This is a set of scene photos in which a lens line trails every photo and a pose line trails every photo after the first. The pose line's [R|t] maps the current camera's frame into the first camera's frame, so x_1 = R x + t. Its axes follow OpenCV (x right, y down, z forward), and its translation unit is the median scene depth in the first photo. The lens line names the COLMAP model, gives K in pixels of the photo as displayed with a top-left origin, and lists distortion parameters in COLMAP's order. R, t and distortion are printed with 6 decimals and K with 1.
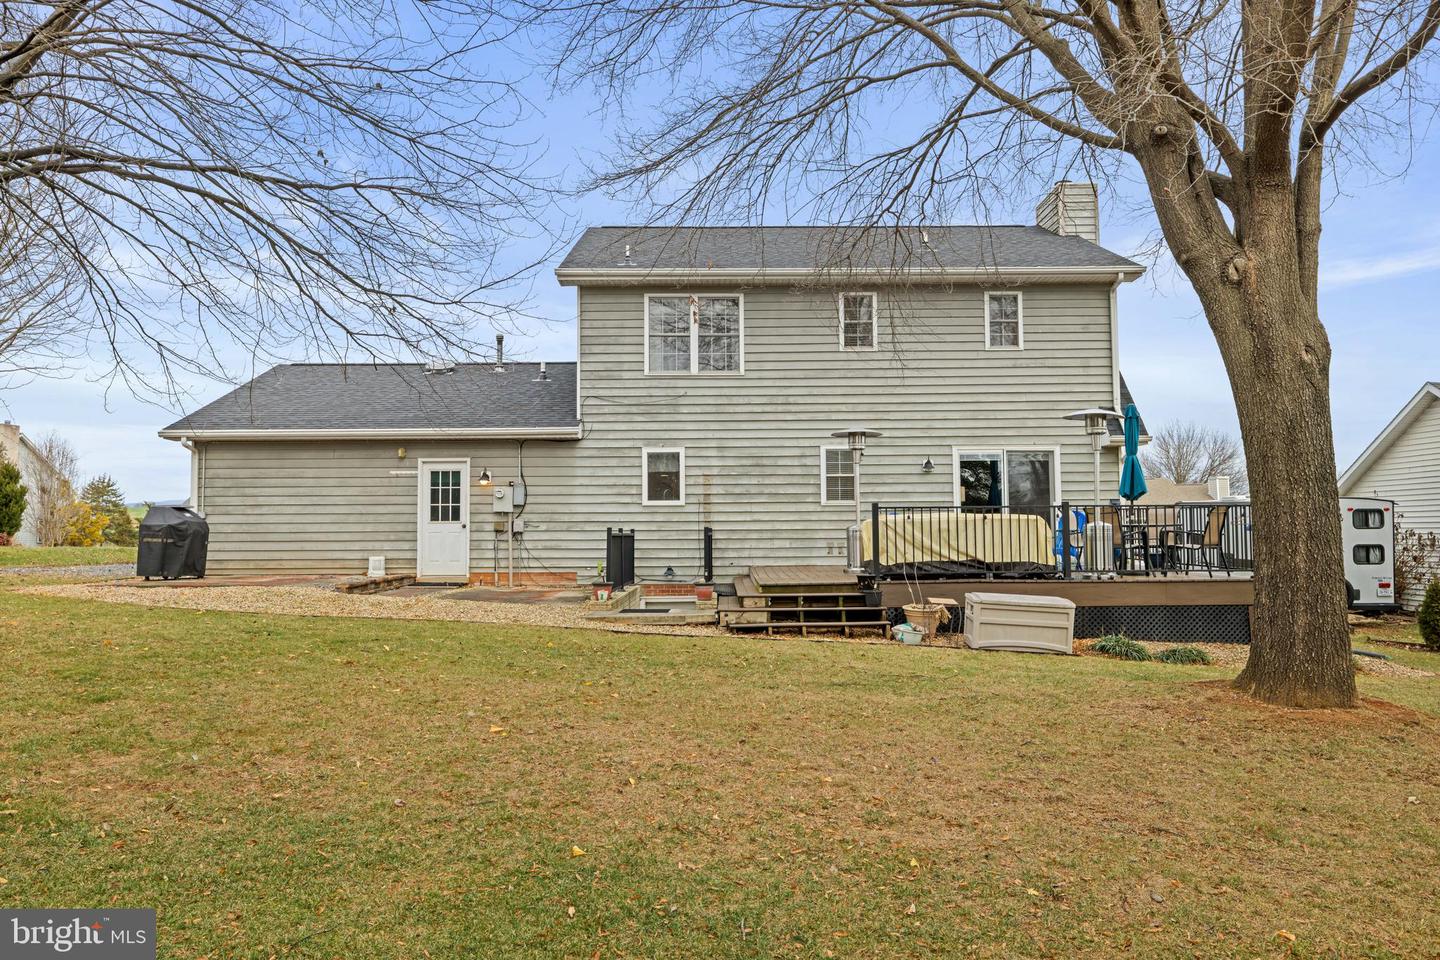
lens RADIAL K [[1032.0, 0, 720.6], [0, 1032.0, 471.8], [0, 0, 1]] dist [-0.005731, 0.004836]
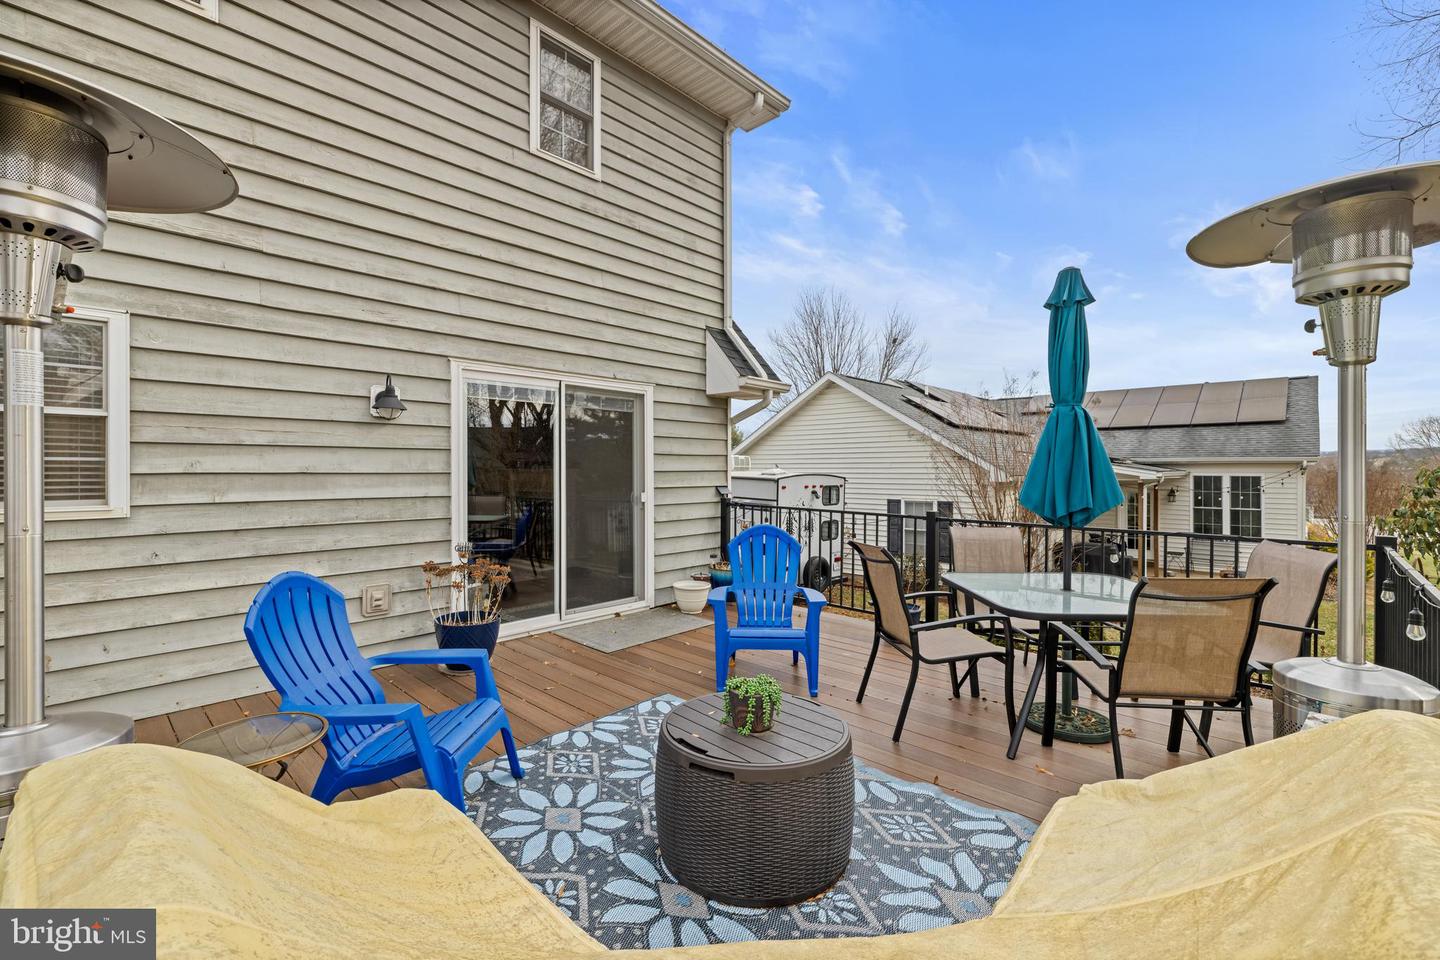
lens RADIAL K [[626.8, 0, 728.4], [0, 626.8, 469.1], [0, 0, 1]] dist [-0.000354, -0.000066]
pose [[0.673447, 0.006973, 0.739203, 0.124408], [-0.046644, 0.998364, 0.033078, 0.005172], [-0.737763, -0.056756, 0.672670, 0.800037]]
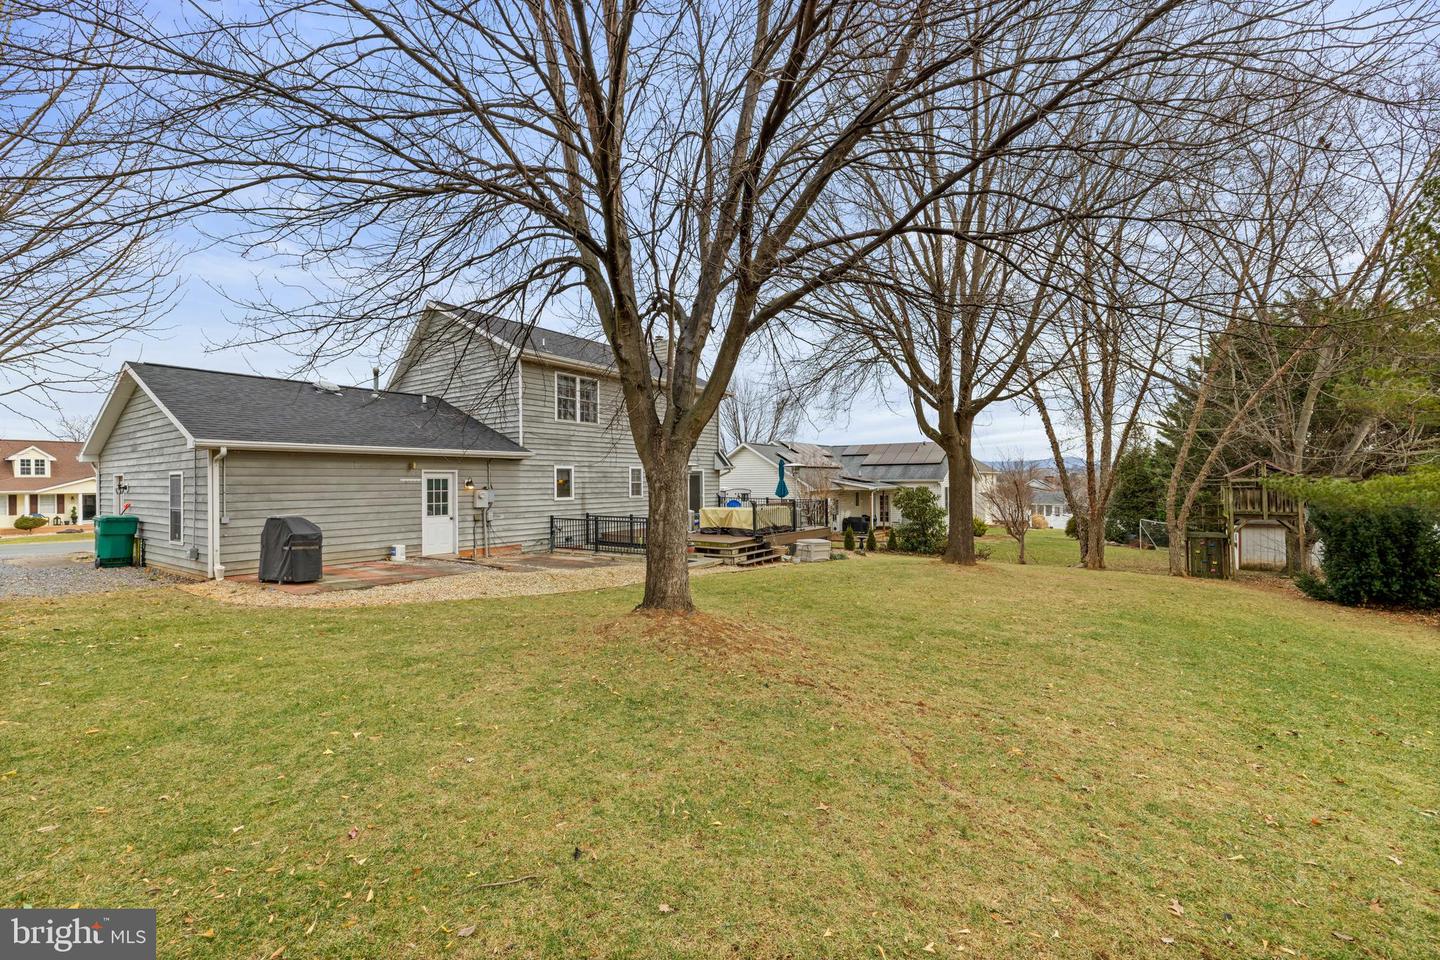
lens RADIAL K [[604.1, 0, 719.9], [0, 604.1, 476.7], [0, 0, 1]] dist [0.001807, 0.000018]
pose [[0.571568, 0.008916, 0.820506, -0.757523], [-0.043552, 0.998861, 0.019485, -0.038108], [-0.819398, -0.046872, 0.571306, 0.247932]]
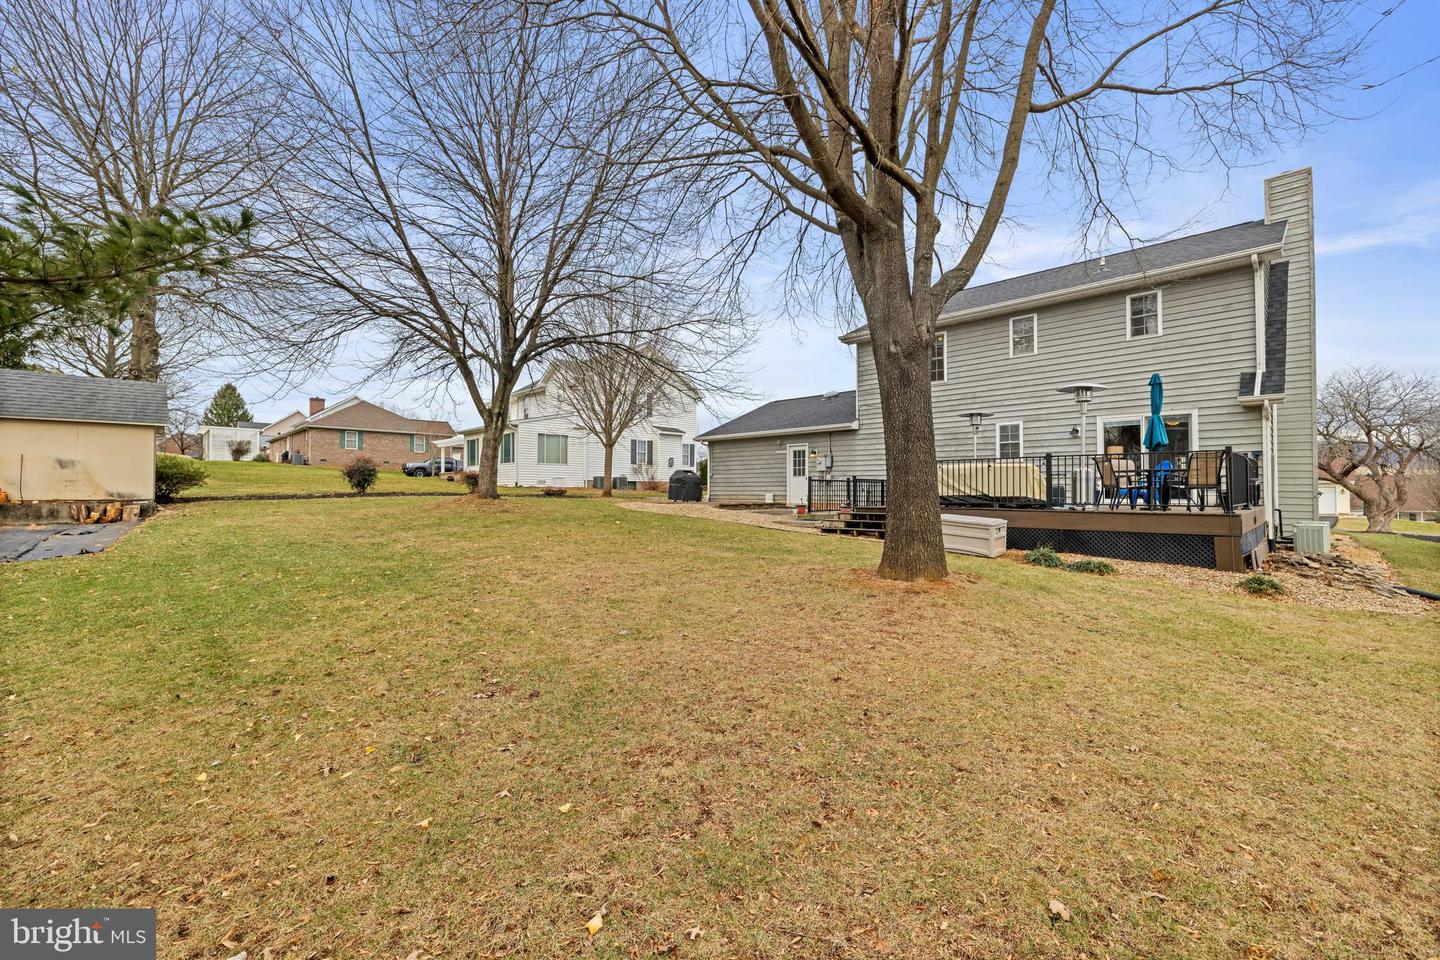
lens RADIAL K [[604.1, 0, 719.9], [0, 604.1, 476.7], [0, 0, 1]] dist [0.001807, 0.000018]
pose [[0.702737, -0.010355, -0.711375, 0.468107], [0.033284, 0.999278, 0.018334, 0.024315], [0.710671, -0.036561, 0.702574, 0.095106]]
